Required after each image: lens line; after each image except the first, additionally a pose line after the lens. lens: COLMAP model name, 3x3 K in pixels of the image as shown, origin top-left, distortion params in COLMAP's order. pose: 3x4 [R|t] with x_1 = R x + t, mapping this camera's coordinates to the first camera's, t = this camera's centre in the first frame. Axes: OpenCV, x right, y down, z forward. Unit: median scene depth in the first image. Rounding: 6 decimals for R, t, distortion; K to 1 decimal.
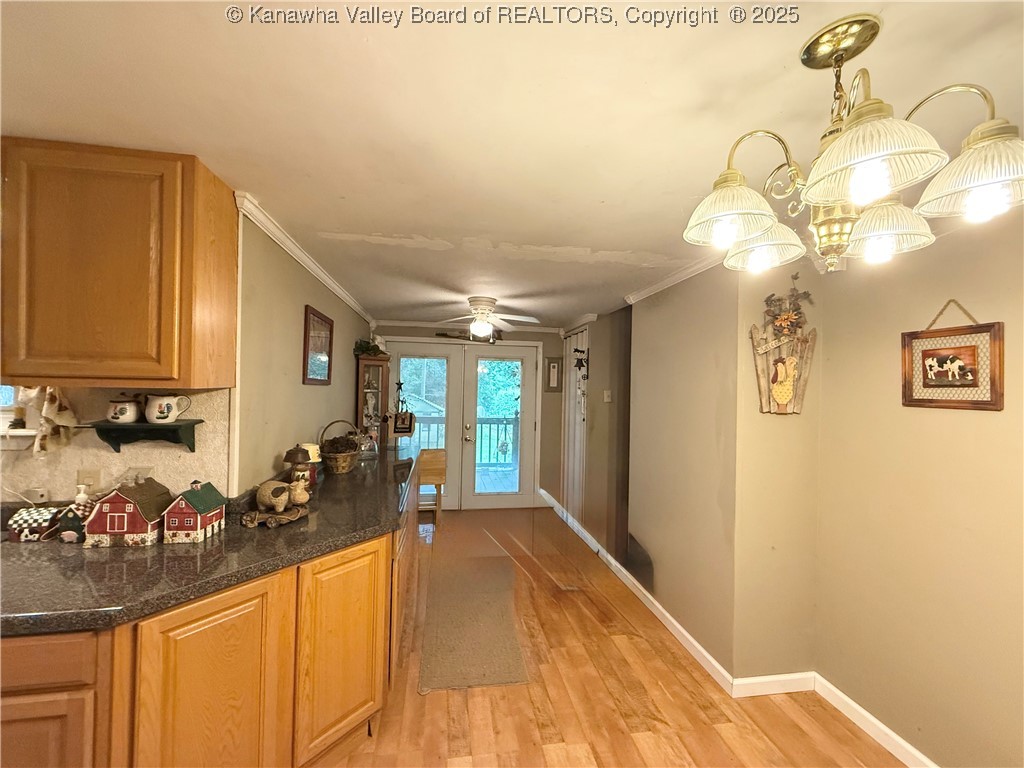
lens RADIAL K [[409.4, 0, 510.8], [0, 409.4, 383.0], [0, 0, 1]] dist [0.002268, 0.000516]
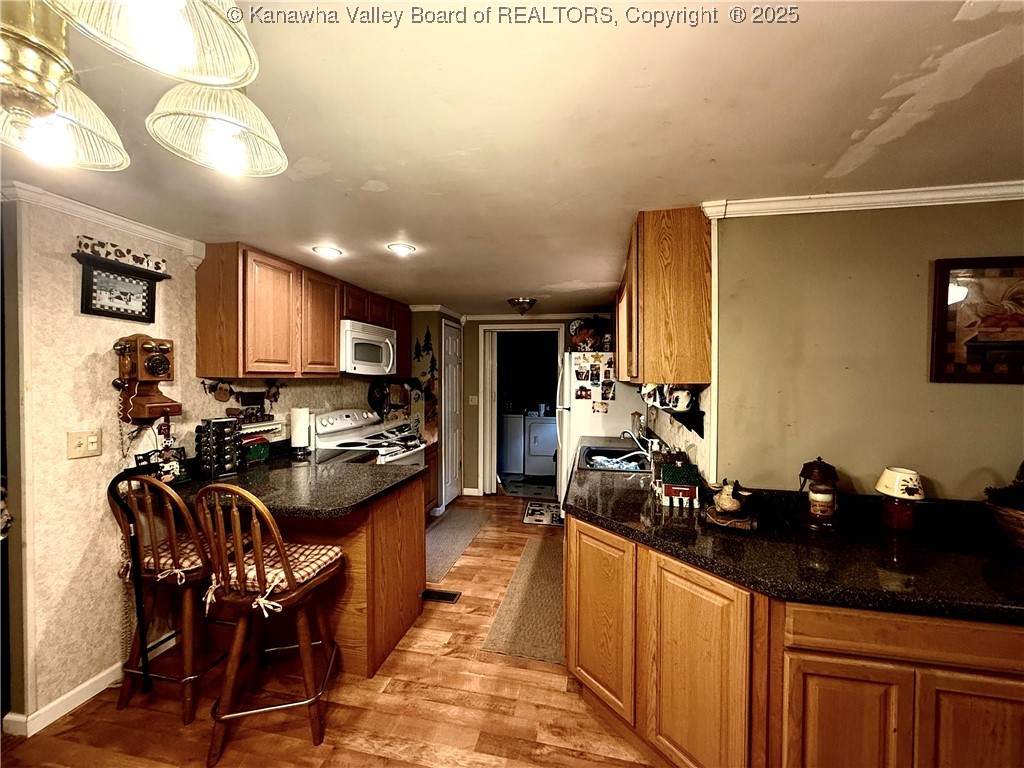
lens RADIAL K [[409.4, 0, 510.8], [0, 409.4, 383.0], [0, 0, 1]] dist [0.002268, 0.000516]
pose [[-0.360038, -0.011839, -0.932862, 0.565522], [-0.007477, 0.999924, -0.009804, 0.025879], [0.932907, 0.003445, -0.360100, 0.967967]]
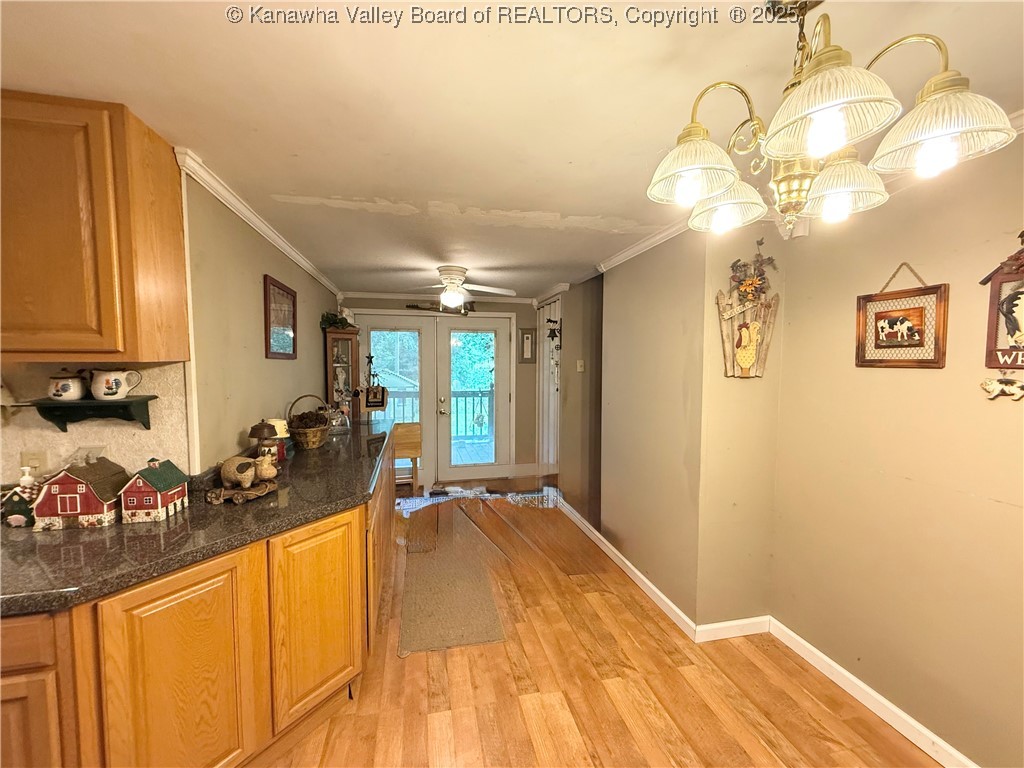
lens RADIAL K [[409.4, 0, 510.8], [0, 409.4, 383.0], [0, 0, 1]] dist [0.002268, 0.000516]
pose [[0.998092, -0.022304, 0.057580, 0.015837], [0.018551, 0.997718, 0.064916, 0.015038], [-0.058896, -0.063724, 0.996228, 0.005769]]
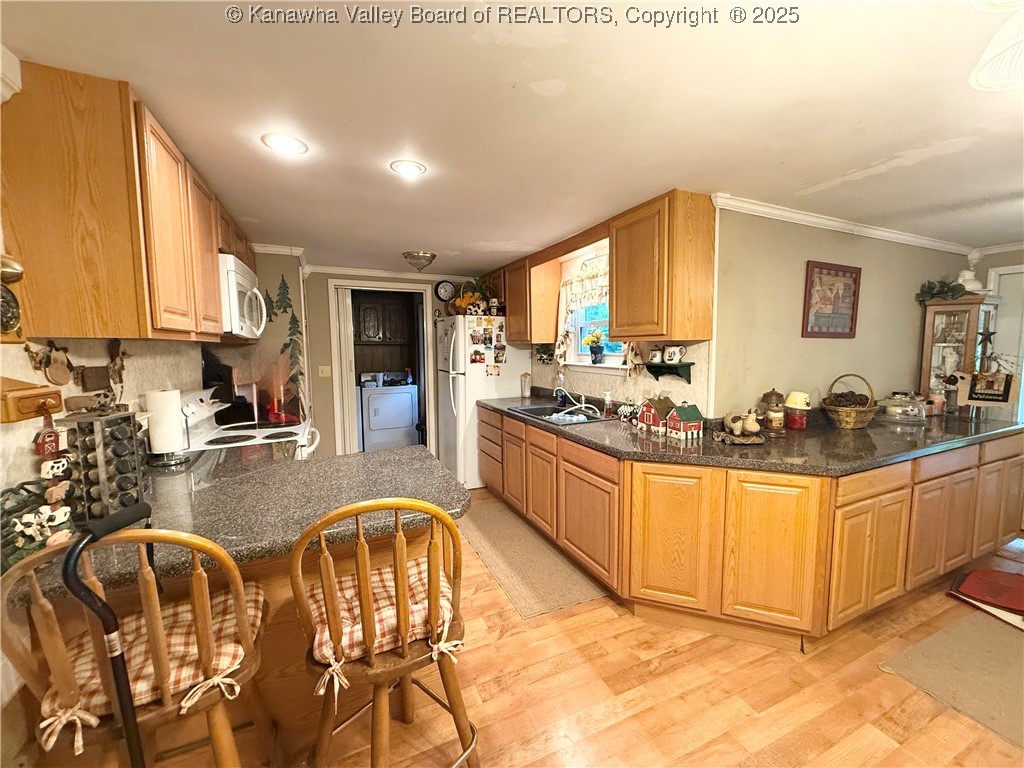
lens RADIAL K [[409.4, 0, 510.8], [0, 409.4, 383.0], [0, 0, 1]] dist [0.002268, 0.000516]
pose [[0.256828, 0.061592, -0.964493, 0.535560], [0.021820, 0.997343, 0.069501, 0.049227], [0.966211, -0.038895, 0.254802, -0.015457]]
